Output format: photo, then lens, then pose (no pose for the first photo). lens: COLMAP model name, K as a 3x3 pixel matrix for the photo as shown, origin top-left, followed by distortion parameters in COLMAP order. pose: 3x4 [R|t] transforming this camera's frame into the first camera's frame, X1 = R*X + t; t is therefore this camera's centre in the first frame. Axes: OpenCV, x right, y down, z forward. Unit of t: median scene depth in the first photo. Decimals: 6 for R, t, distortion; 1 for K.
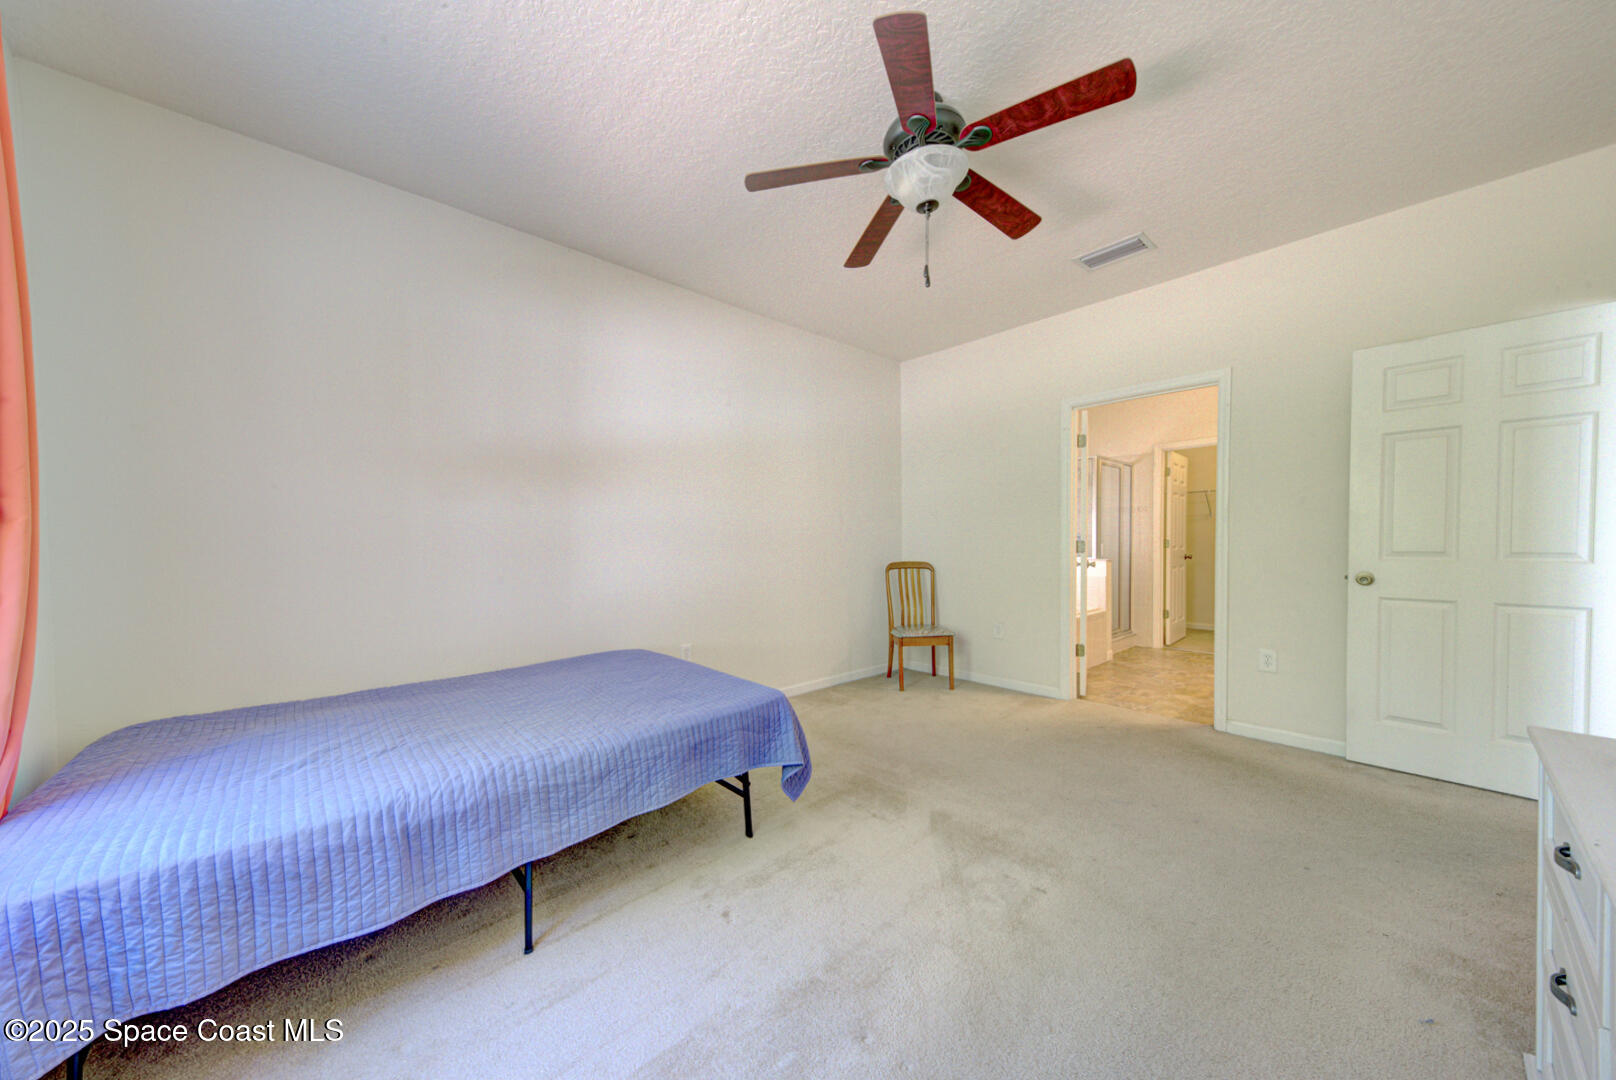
lens RADIAL K [[548.4, 0, 808.0], [0, 548.4, 540.0], [0, 0, 1]] dist [-0.000066, -0.000009]
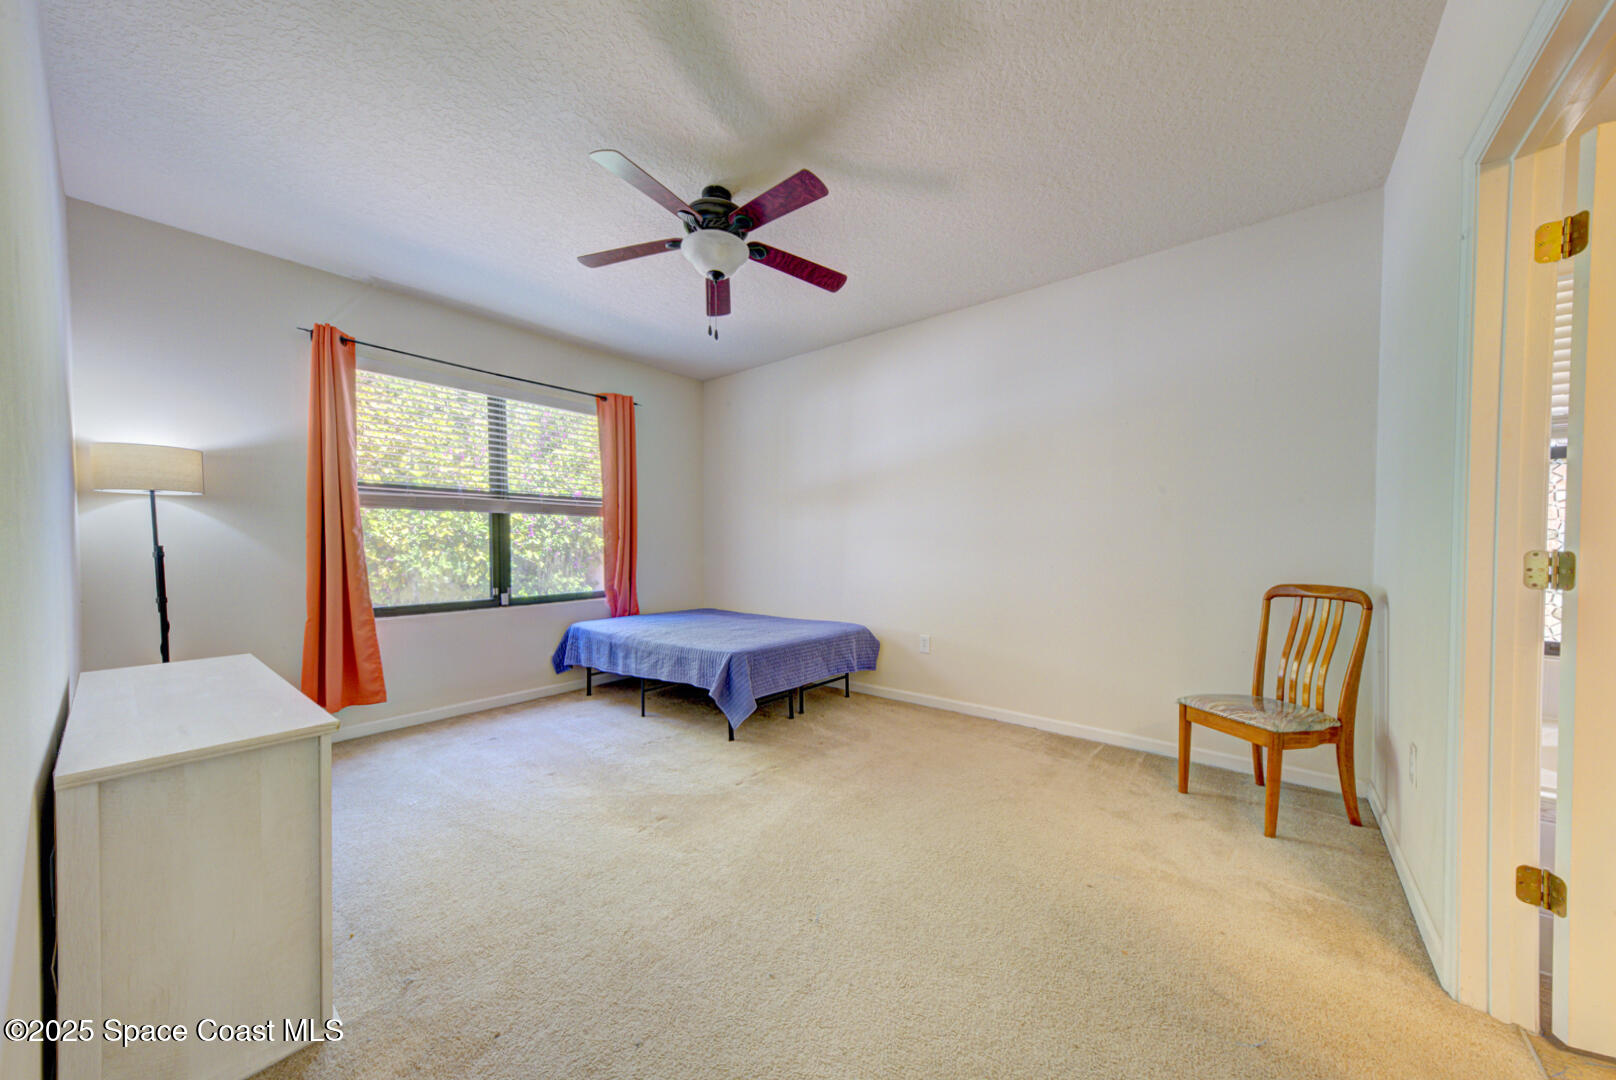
lens RADIAL K [[553.9, 0, 807.1], [0, 553.9, 557.3], [0, 0, 1]] dist [0.027250, -0.007853]
pose [[0.138401, 0.030163, -0.989917, 0.755852], [0.003243, 0.999517, 0.030909, -0.005302], [0.990371, -0.007488, 0.138236, 0.530617]]
